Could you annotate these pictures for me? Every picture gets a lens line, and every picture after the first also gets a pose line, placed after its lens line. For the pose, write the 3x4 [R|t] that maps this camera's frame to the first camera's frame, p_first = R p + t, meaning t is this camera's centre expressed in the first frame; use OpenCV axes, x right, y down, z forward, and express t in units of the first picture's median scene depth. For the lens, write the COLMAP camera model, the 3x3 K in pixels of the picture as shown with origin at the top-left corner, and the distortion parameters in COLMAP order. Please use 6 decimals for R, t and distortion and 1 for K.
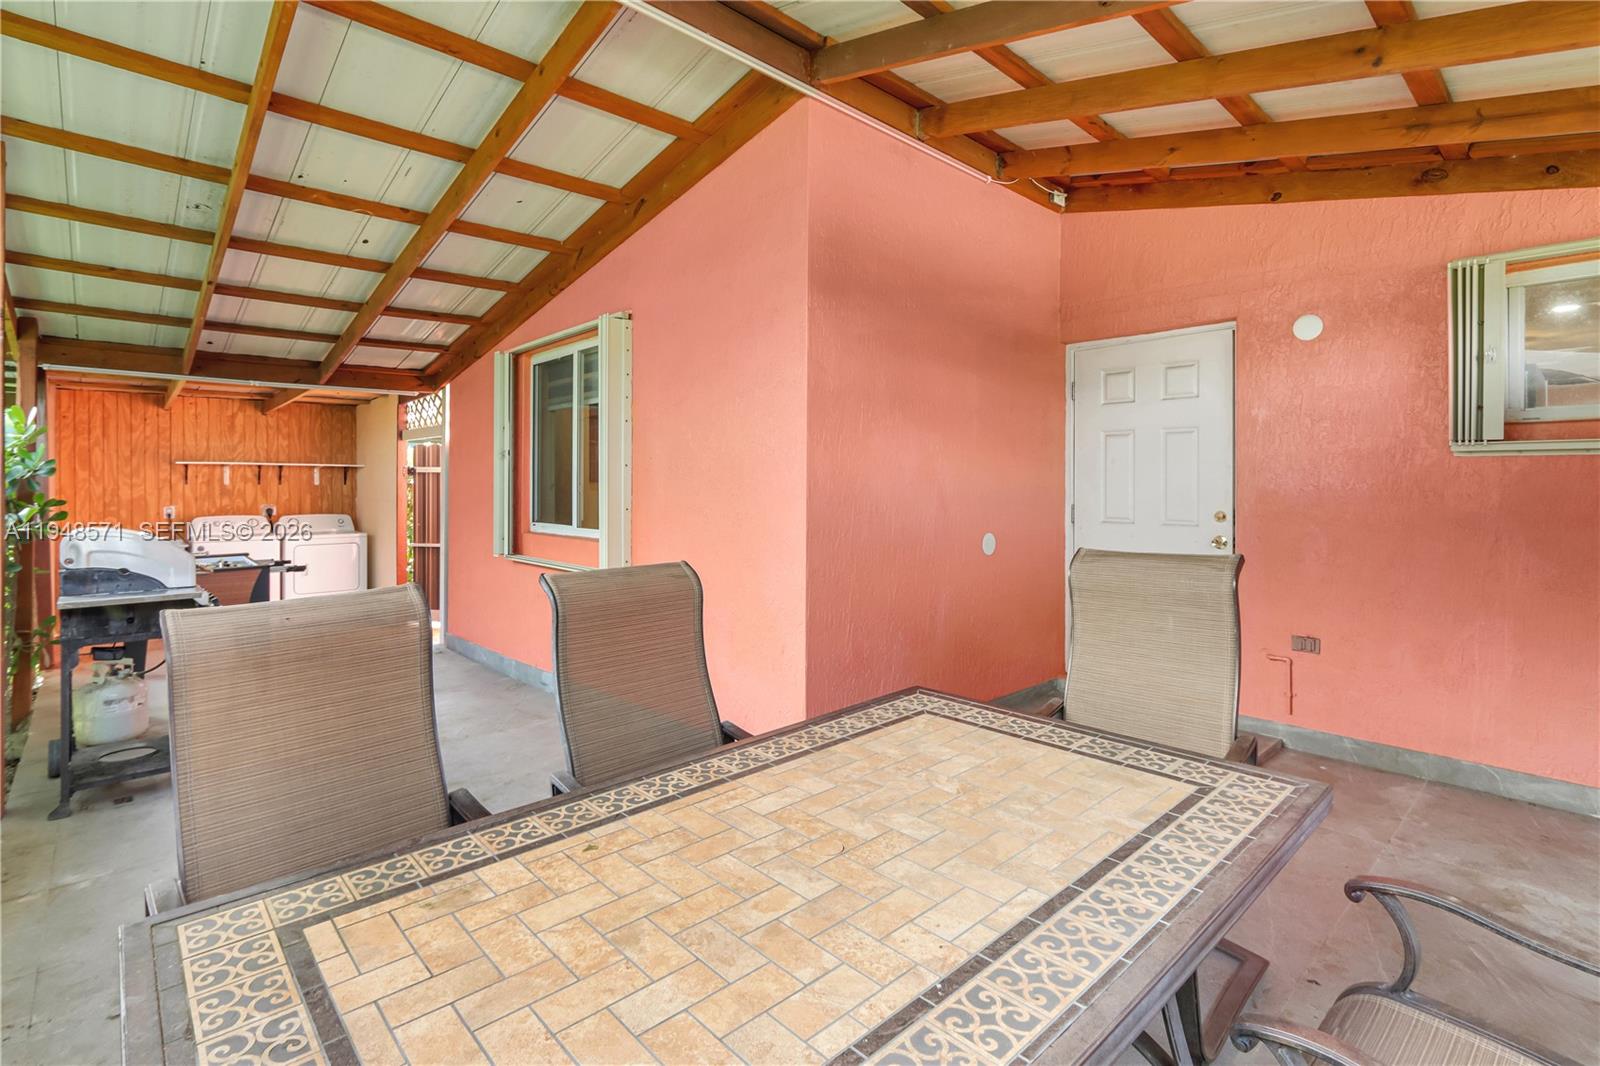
lens RADIAL K [[751.3, 0, 801.0], [0, 751.3, 485.3], [0, 0, 1]] dist [-0.011266, -0.001535]
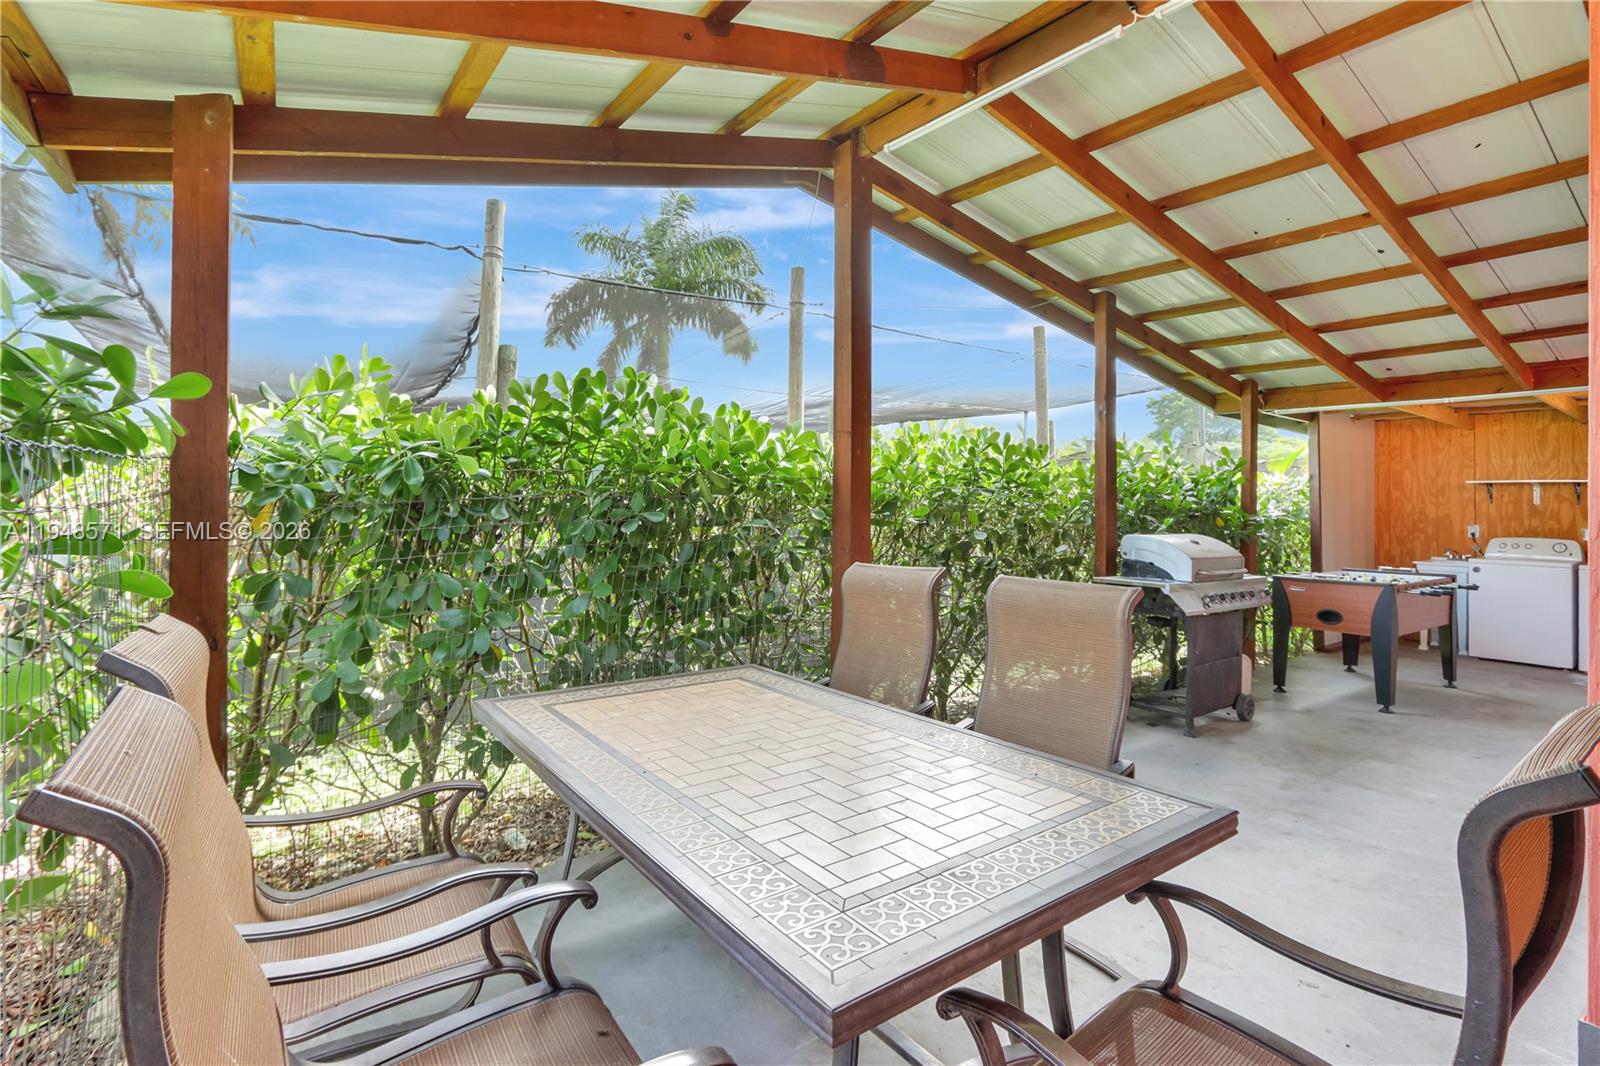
lens RADIAL K [[751.3, 0, 788.6], [0, 751.3, 494.8], [0, 0, 1]] dist [-0.011266, -0.001535]
pose [[-0.125304, -0.005326, -0.992104, 0.249634], [-0.007001, 0.999965, -0.004484, -0.001910], [0.992094, 0.006384, -0.125337, 0.200477]]
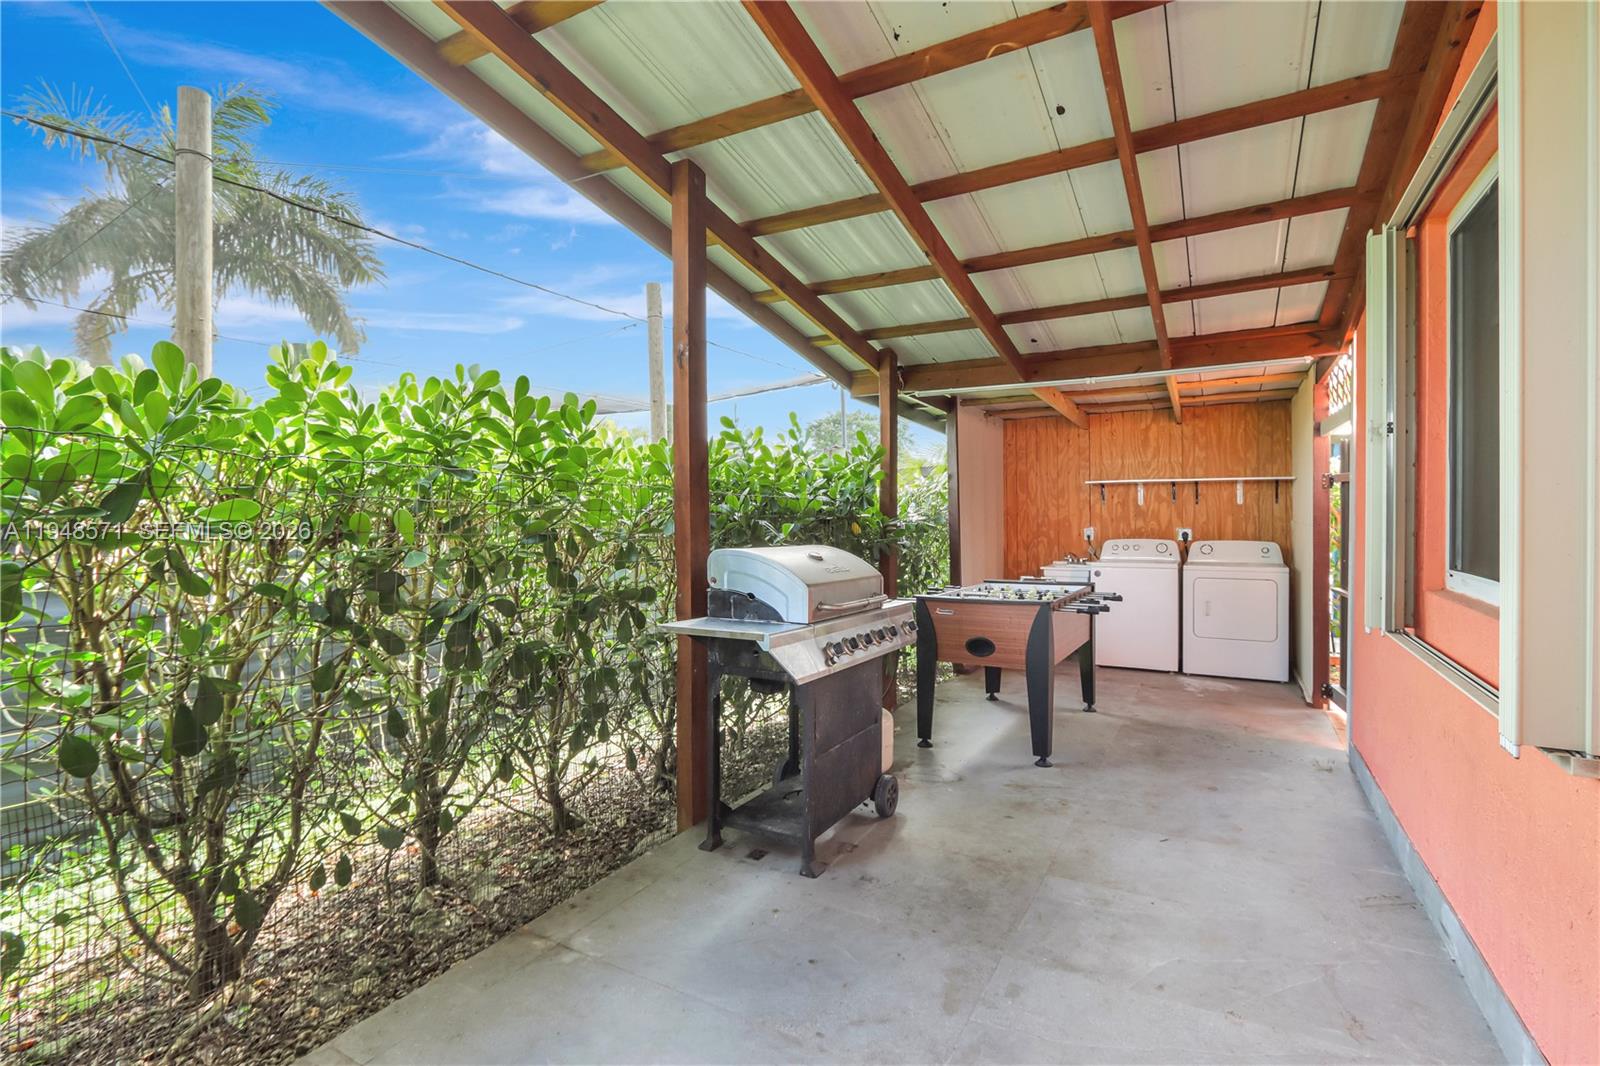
lens RADIAL K [[751.3, 0, 796.2], [0, 751.3, 525.7], [0, 0, 1]] dist [-0.011266, -0.001535]
pose [[0.298816, 0.011444, -0.954242, -0.022362], [0.006068, 0.999885, 0.013891, 0.009152], [0.954291, -0.009942, 0.298712, 0.324078]]
